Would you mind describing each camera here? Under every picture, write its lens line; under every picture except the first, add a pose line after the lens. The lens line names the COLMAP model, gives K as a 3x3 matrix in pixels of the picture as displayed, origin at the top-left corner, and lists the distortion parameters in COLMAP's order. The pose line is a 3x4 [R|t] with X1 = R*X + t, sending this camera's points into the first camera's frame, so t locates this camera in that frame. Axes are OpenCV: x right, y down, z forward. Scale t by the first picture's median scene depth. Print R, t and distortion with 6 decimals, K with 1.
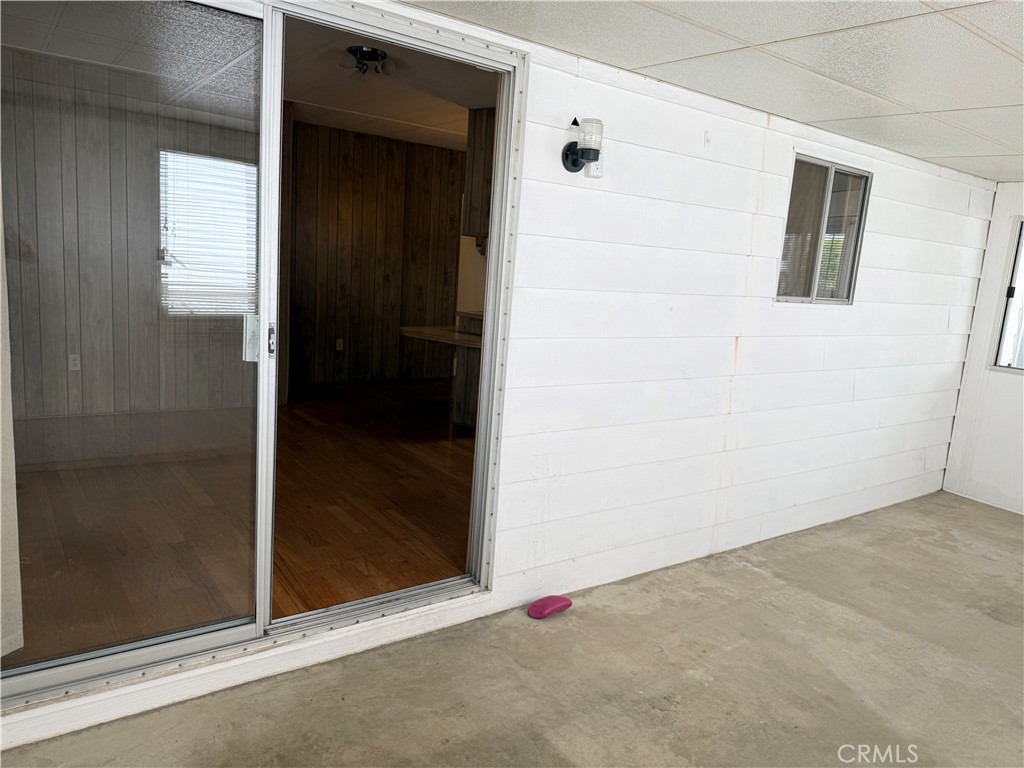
lens RADIAL K [[714.6, 0, 514.3], [0, 714.6, 382.0], [0, 0, 1]] dist [0.000546, -0.002071]
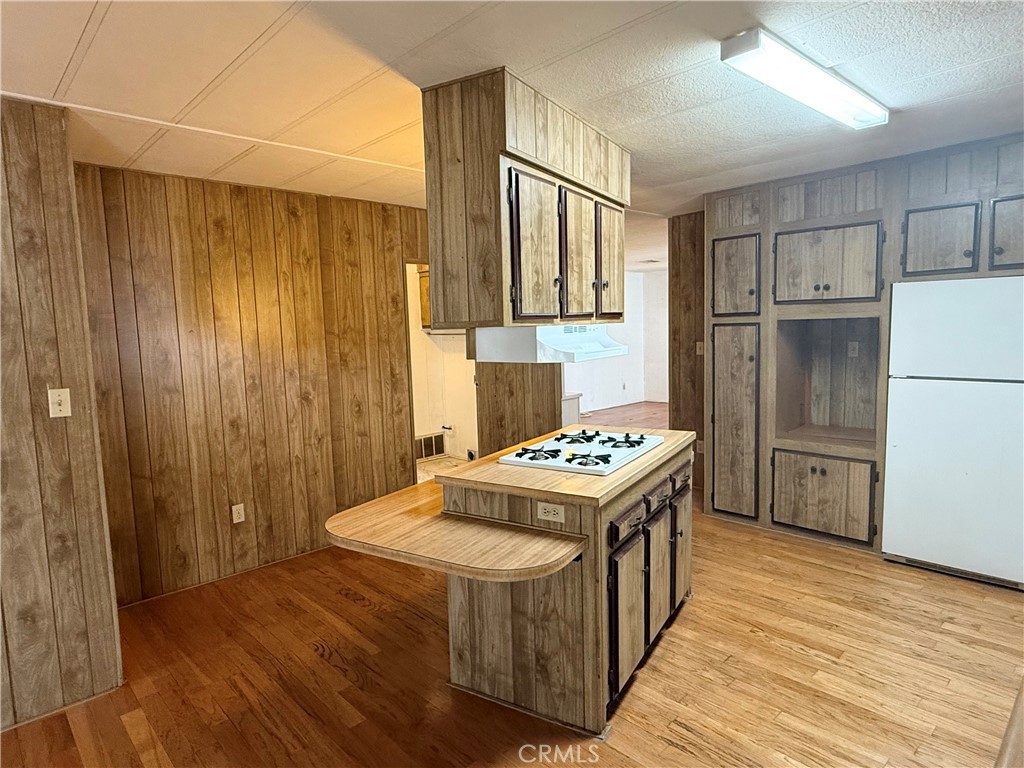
lens RADIAL K [[605.9, 0, 521.4], [0, 605.9, 348.4], [0, 0, 1]] dist [-0.025755, -0.000708]
pose [[0.983818, -0.117498, 0.135267, -0.053403], [0.133221, 0.984540, -0.113725, -0.101721], [-0.119813, 0.129905, 0.984261, 0.428517]]
